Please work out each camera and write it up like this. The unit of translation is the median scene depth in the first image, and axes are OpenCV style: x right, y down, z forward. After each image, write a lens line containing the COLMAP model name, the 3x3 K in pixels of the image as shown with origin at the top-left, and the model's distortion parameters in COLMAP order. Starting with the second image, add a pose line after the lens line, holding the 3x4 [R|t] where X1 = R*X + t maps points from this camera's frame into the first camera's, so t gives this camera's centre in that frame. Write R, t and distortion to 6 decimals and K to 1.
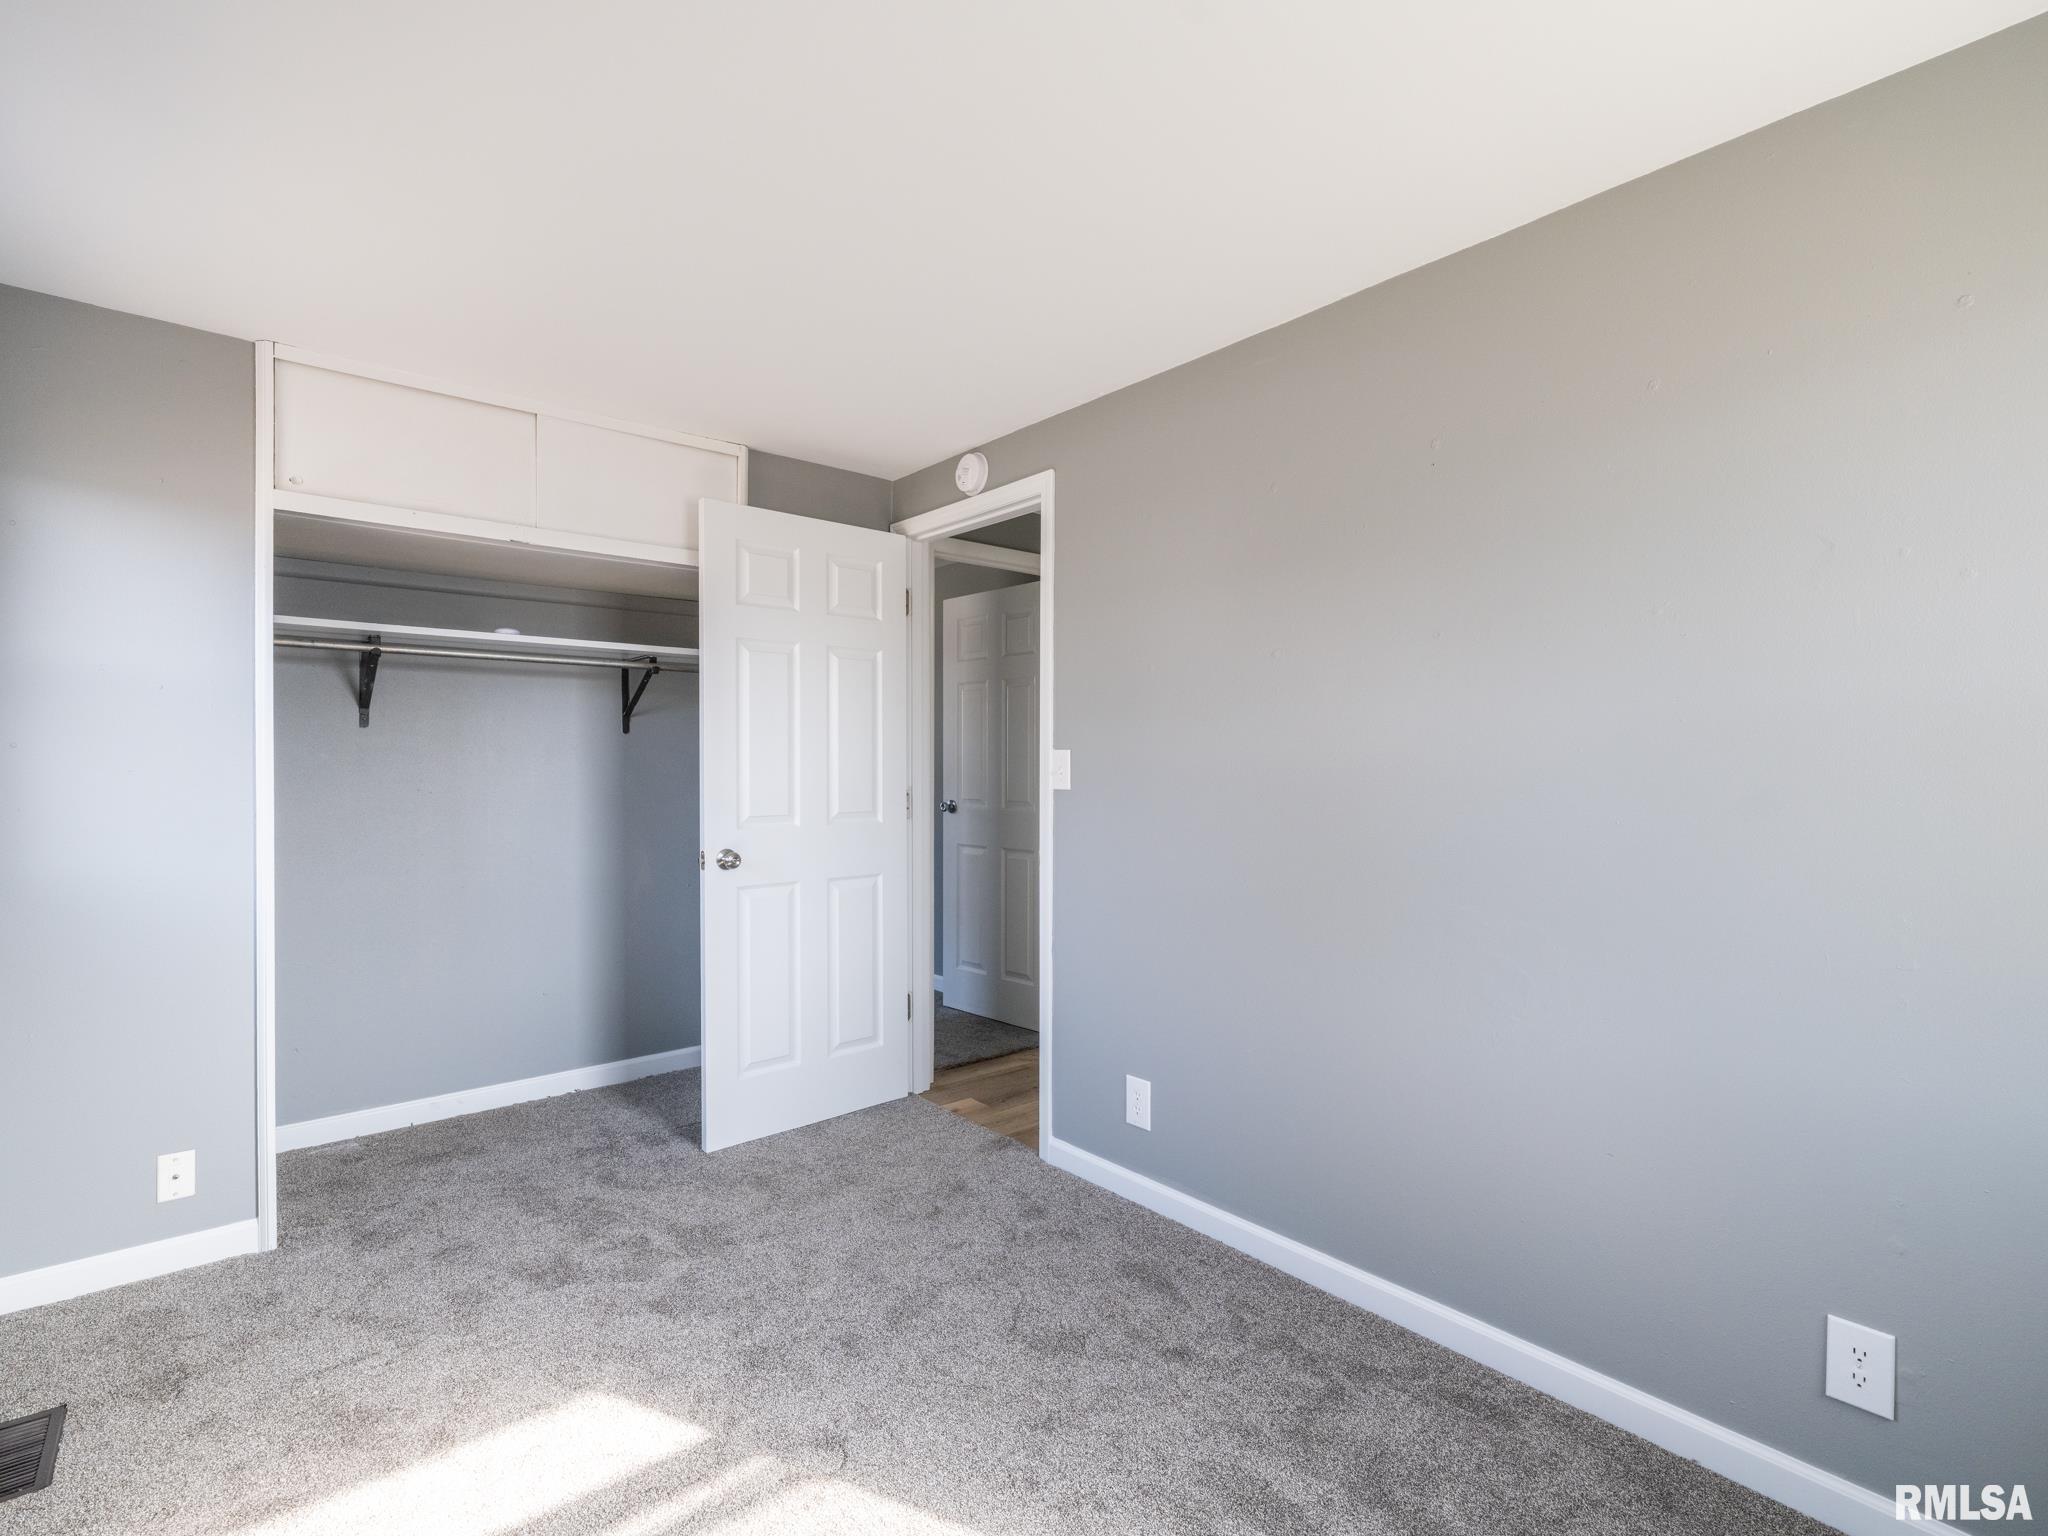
lens RADIAL K [[957.8, 0, 1030.9], [0, 957.8, 768.6], [0, 0, 1]] dist [-0.005986, 0.002701]
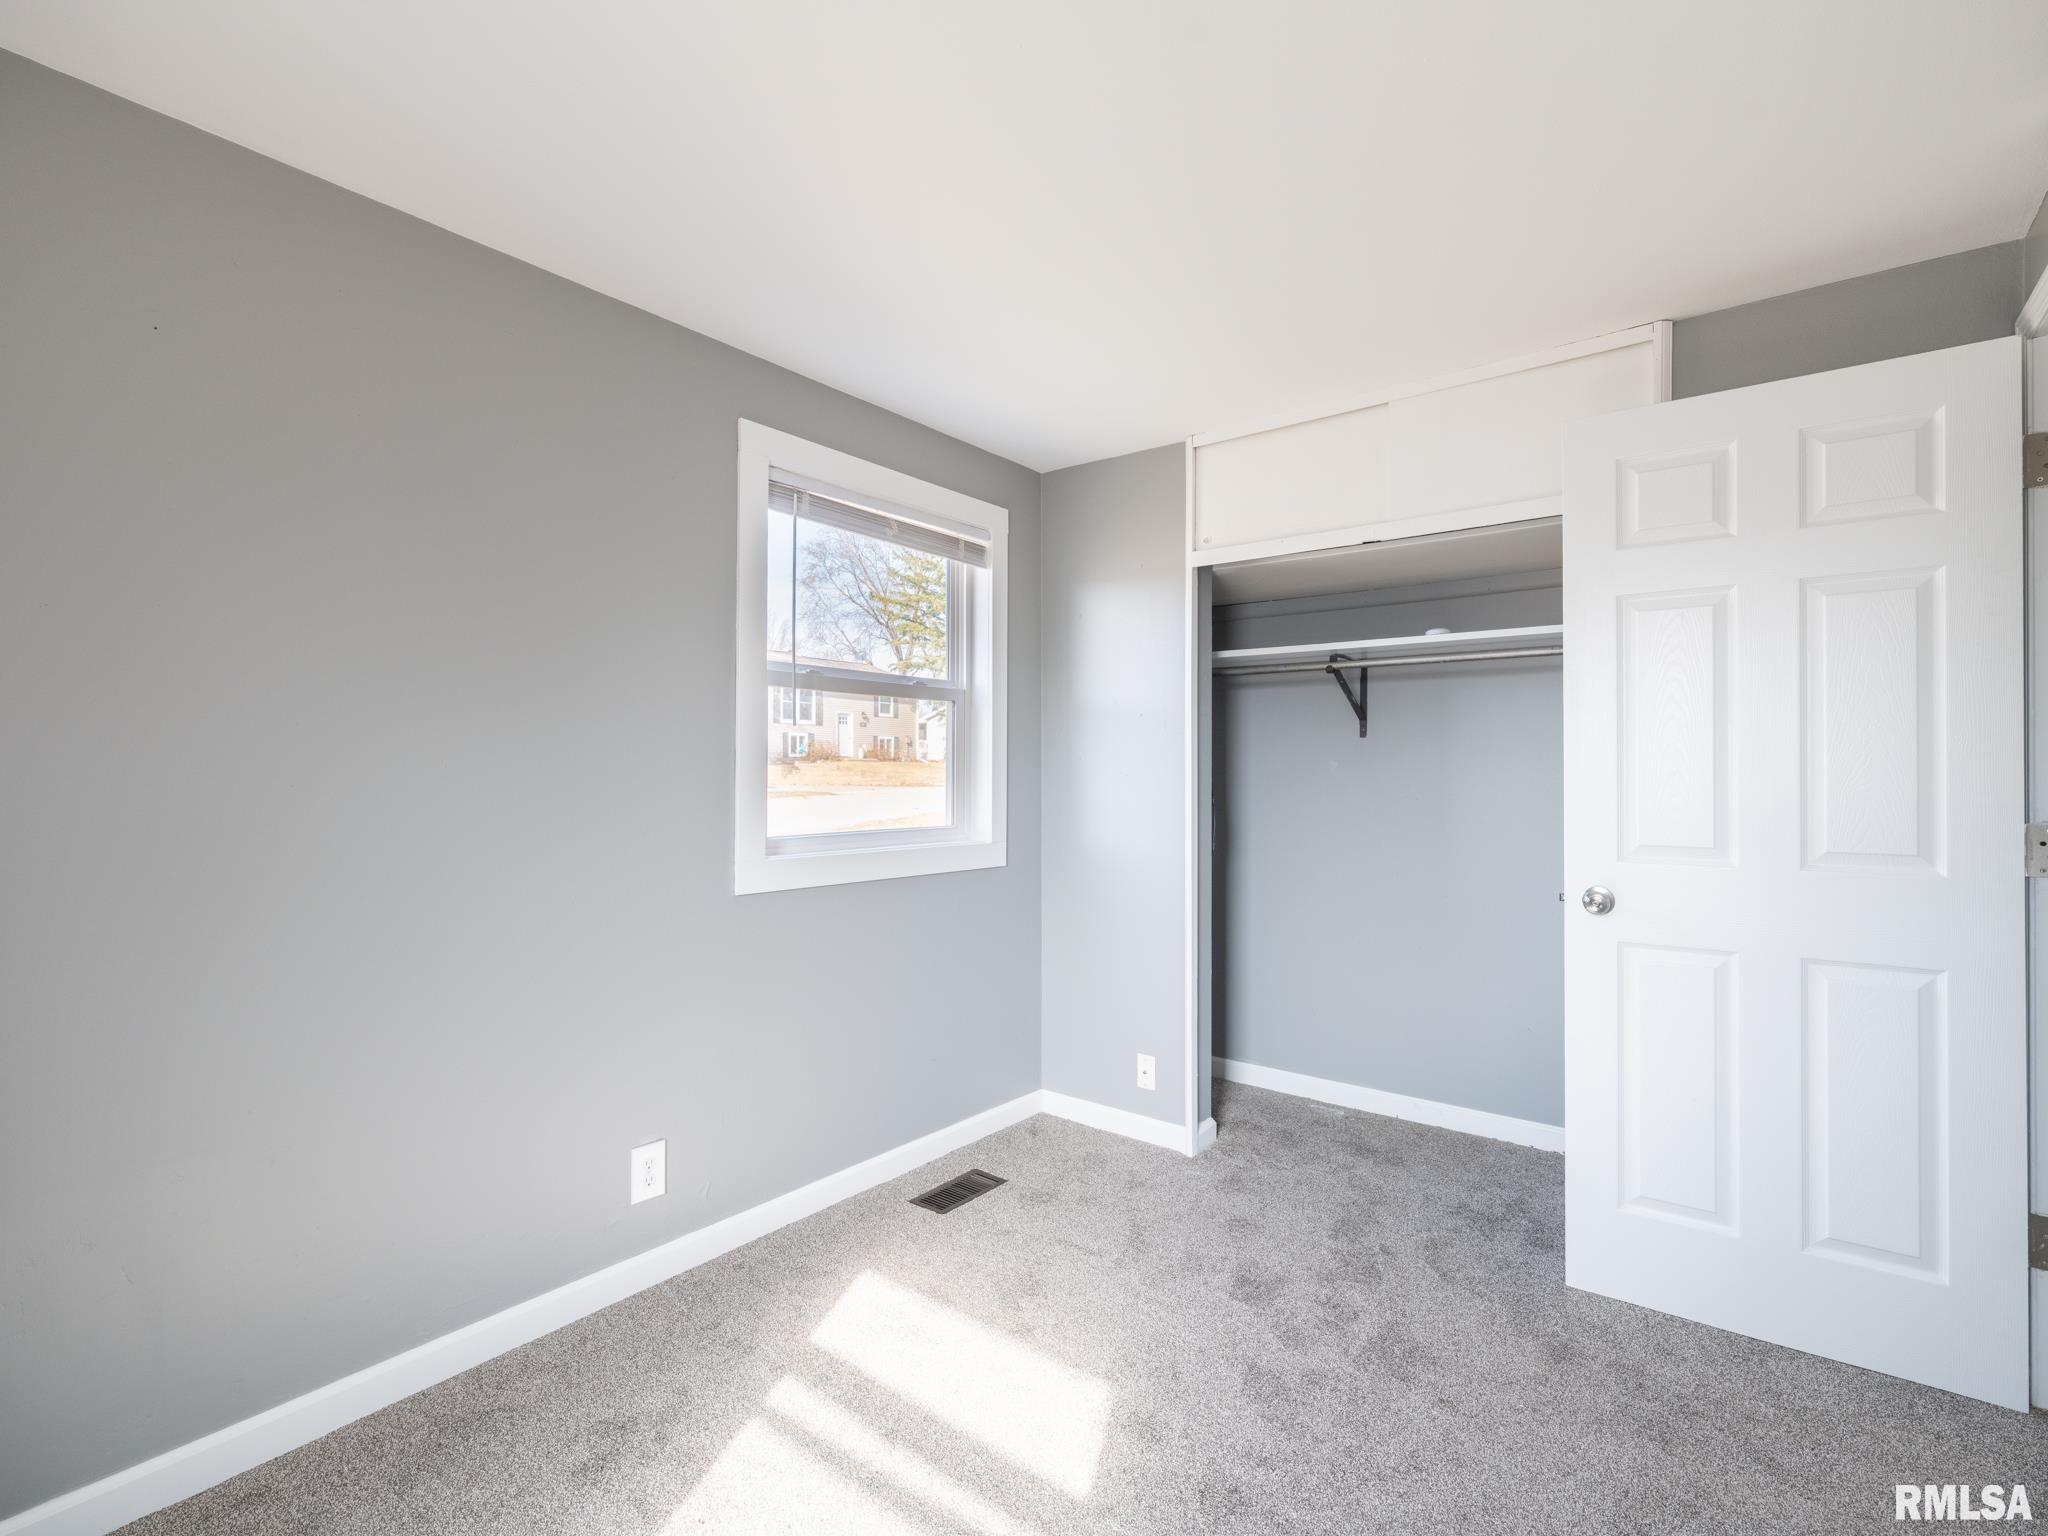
lens RADIAL K [[957.8, 0, 1051.0], [0, 957.8, 767.6], [0, 0, 1]] dist [-0.005986, 0.002701]
pose [[0.202941, -0.003192, -0.979186, 0.342541], [-0.006153, 0.999971, -0.004535, -0.001510], [0.979172, 0.006945, 0.202916, 0.477256]]
